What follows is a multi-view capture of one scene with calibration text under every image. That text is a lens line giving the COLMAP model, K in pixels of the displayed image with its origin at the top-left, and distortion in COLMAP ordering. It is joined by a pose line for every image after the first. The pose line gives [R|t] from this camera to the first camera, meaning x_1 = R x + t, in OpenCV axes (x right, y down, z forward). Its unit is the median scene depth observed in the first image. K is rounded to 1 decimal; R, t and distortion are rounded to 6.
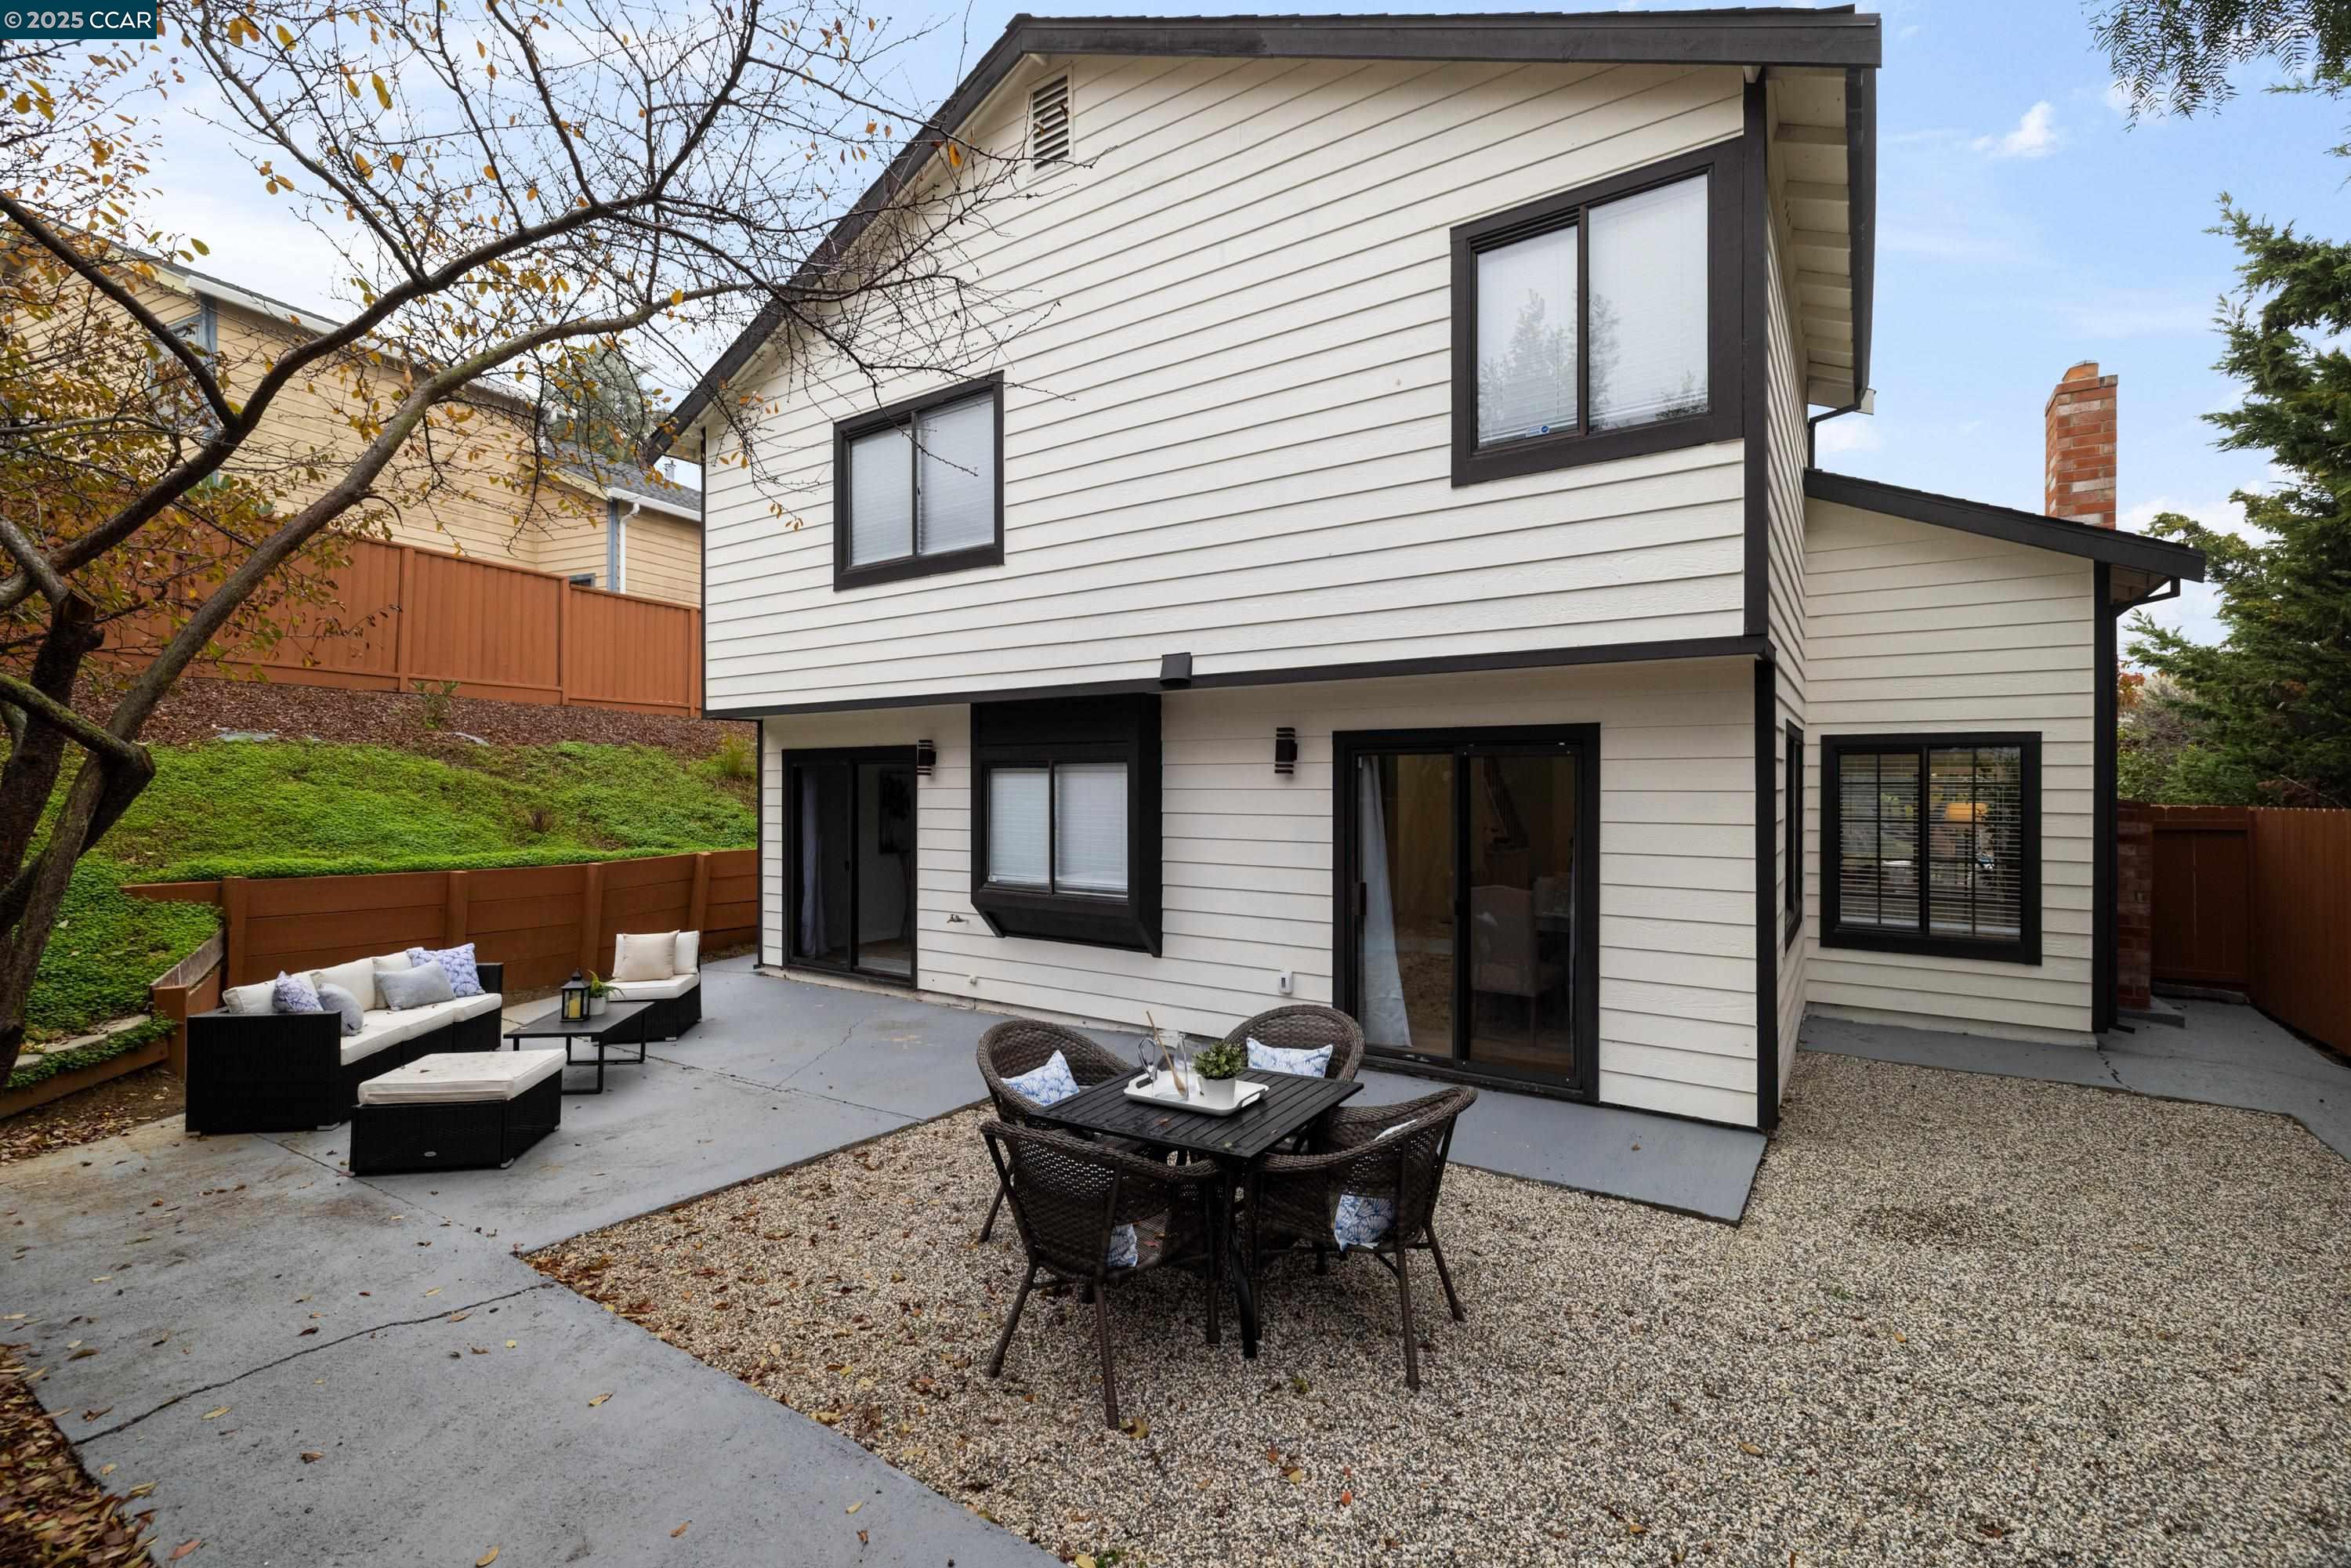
lens RADIAL K [[1027.1, 0, 1175.5], [0, 1027.1, 784.0], [0, 0, 1]] dist [0.006556, -0.000344]
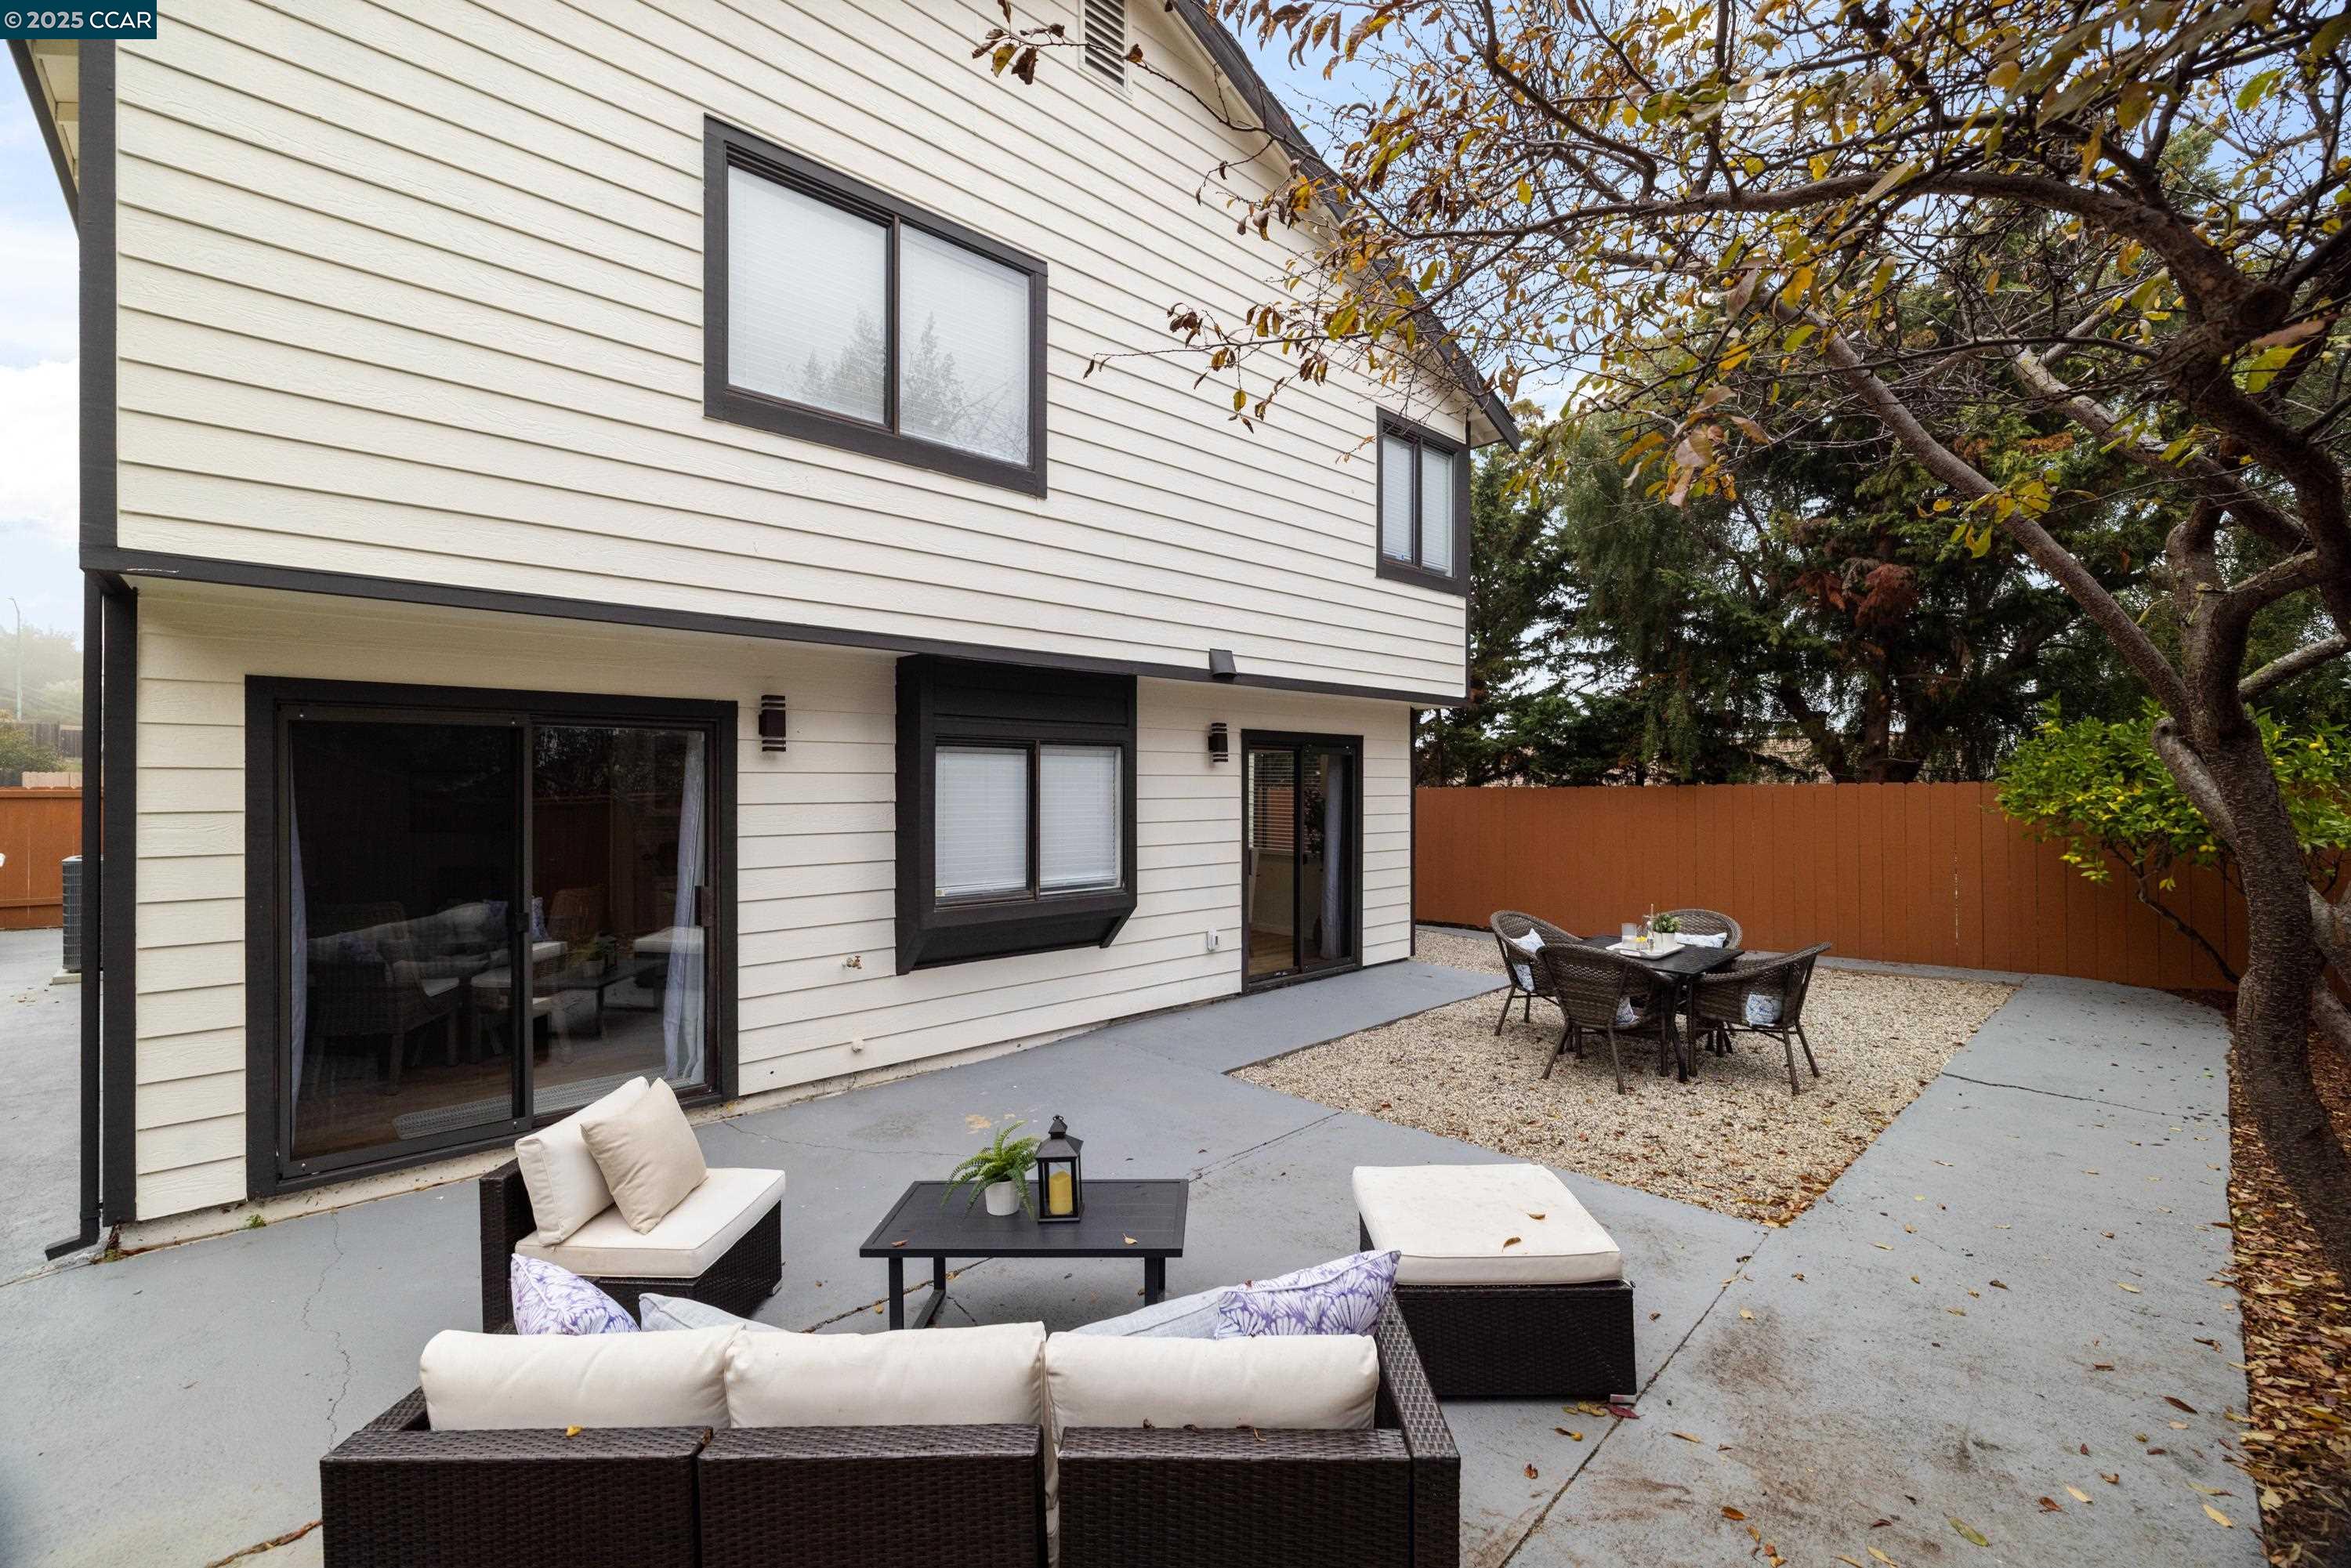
lens RADIAL K [[977.3, 0, 1175.5], [0, 977.3, 784.0], [0, 0, 1]] dist [0.001190, 0.000214]
pose [[0.223171, -0.001011, 0.974779, -0.911719], [-0.001796, 0.999997, 0.001449, 0.012211], [-0.974778, -0.002074, 0.223169, 0.731225]]
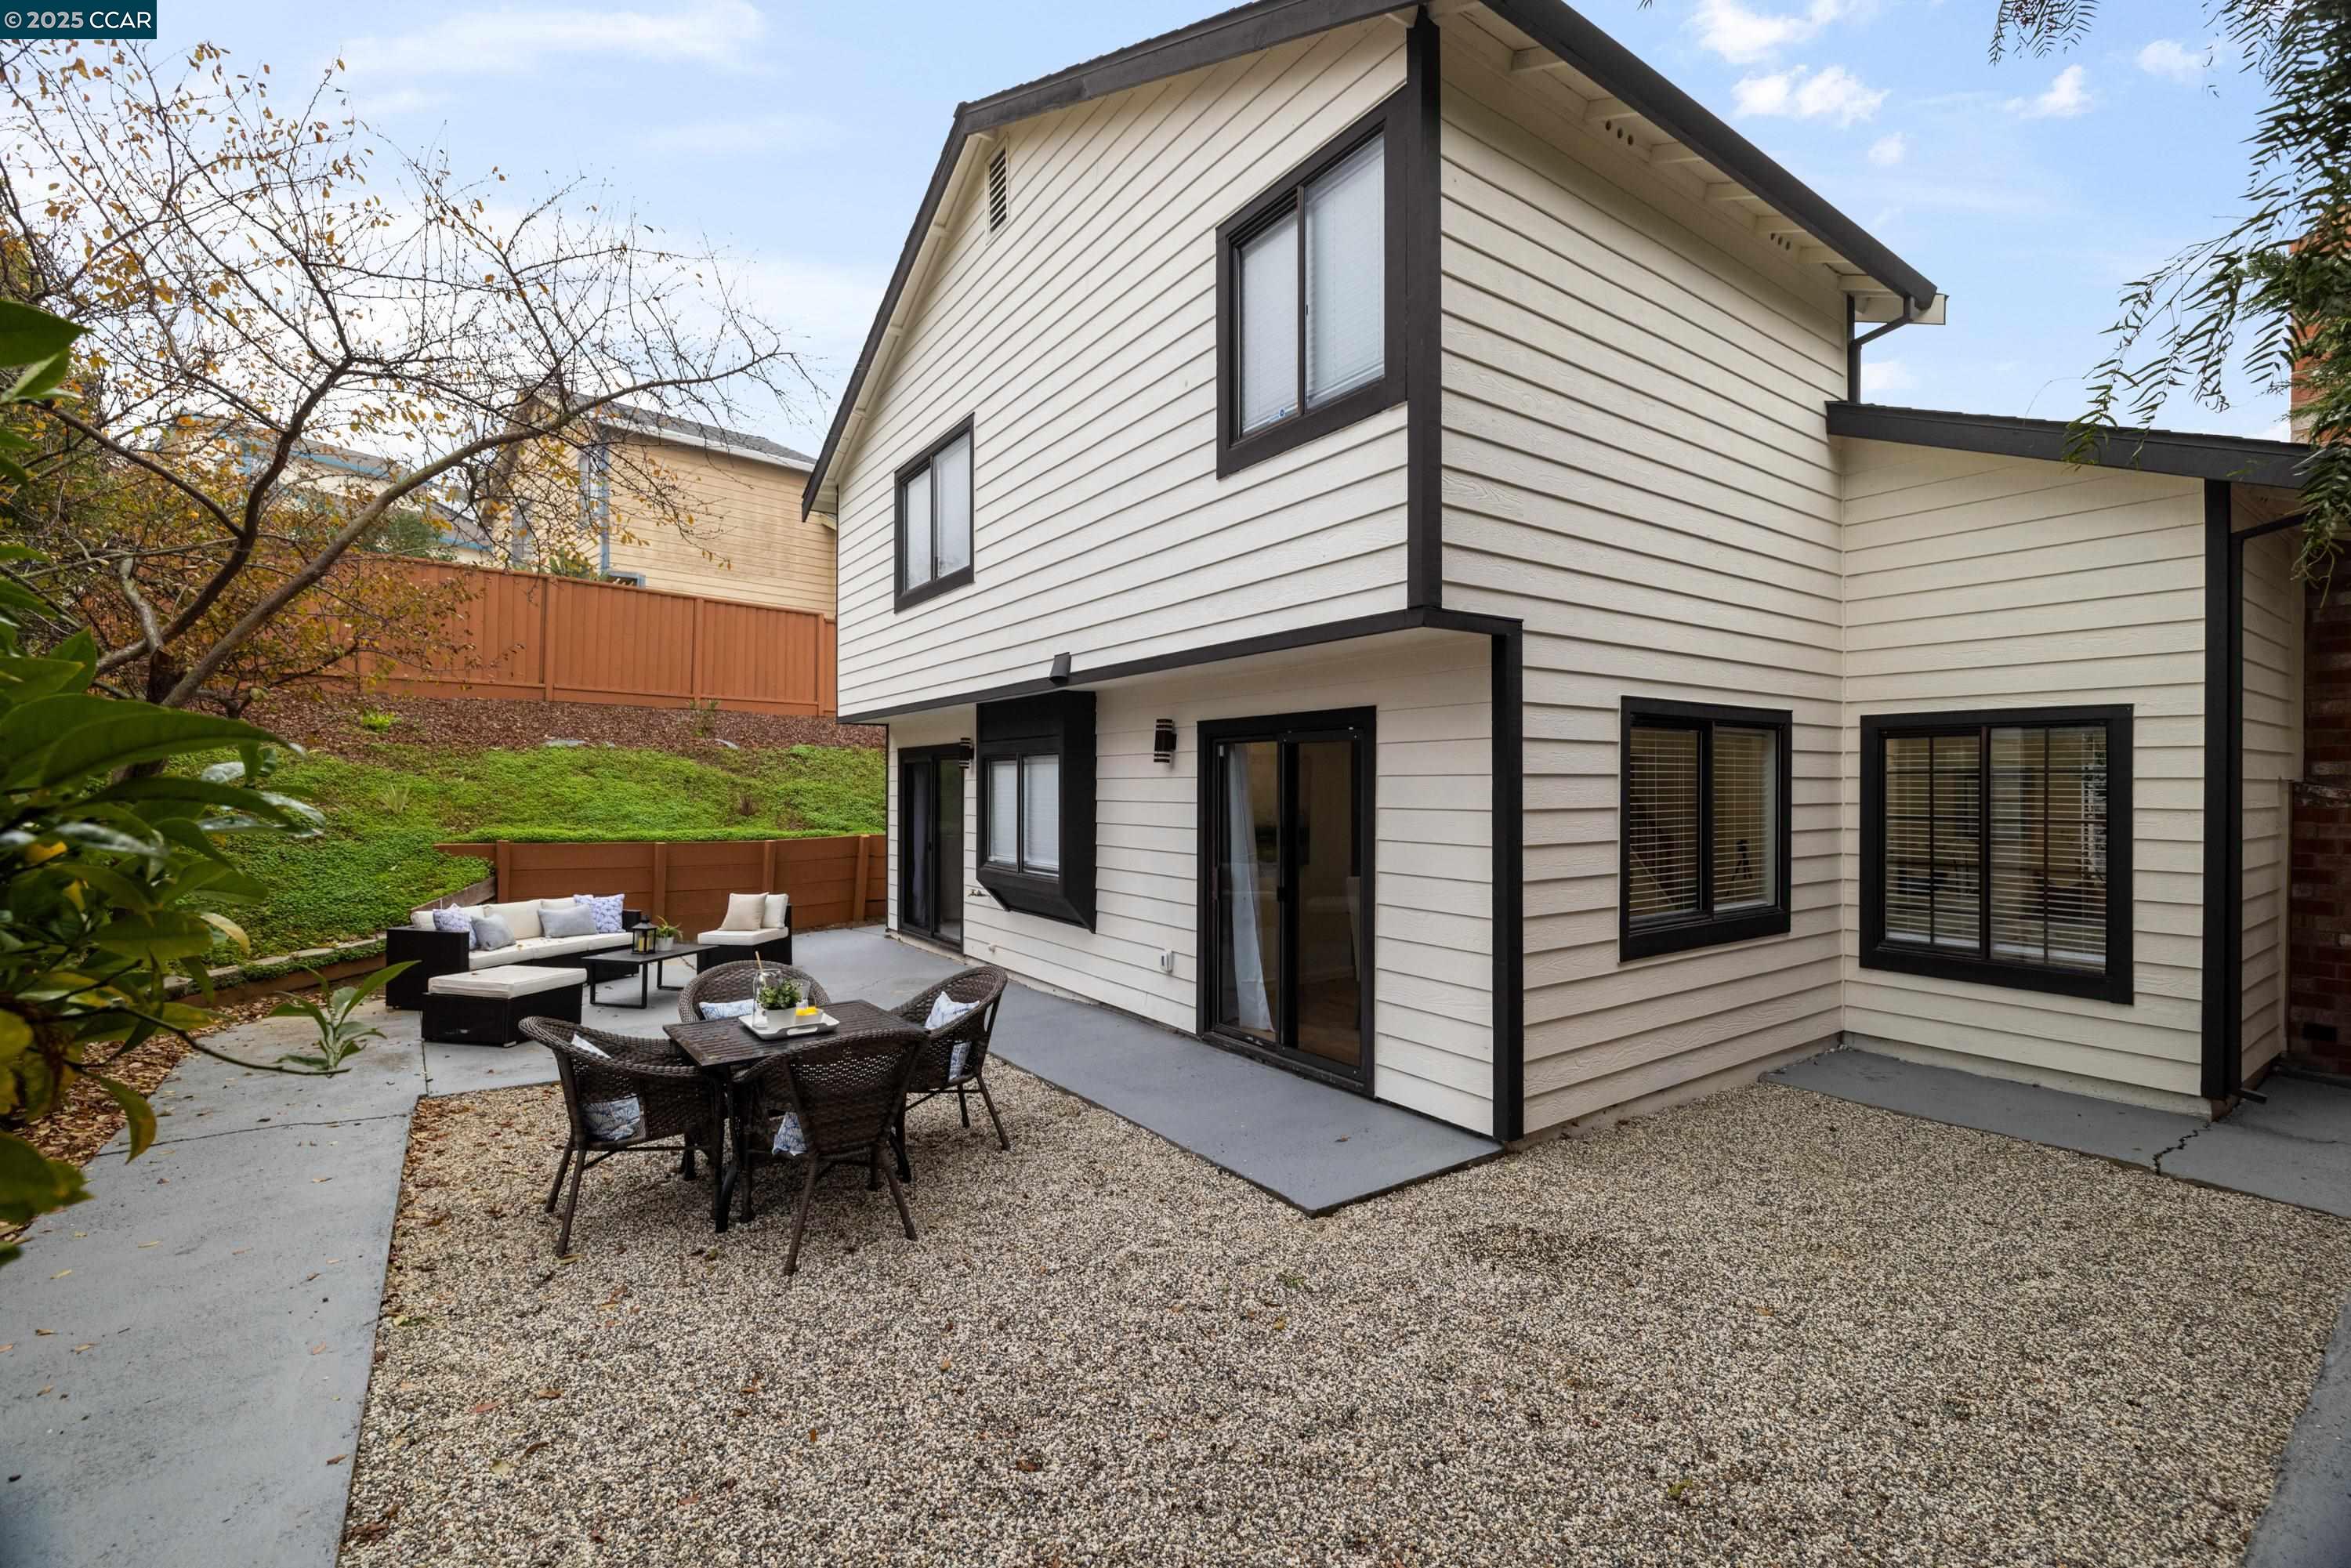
lens RADIAL K [[1006.2, 0, 1175.5], [0, 1006.2, 784.0], [0, 0, 1]] dist [0.002633, -0.000281]
pose [[0.934103, 0.001095, -0.357001, 0.446992], [-0.001930, 0.999996, -0.001982, 0.012710], [0.356997, 0.002541, 0.934102, 0.035567]]
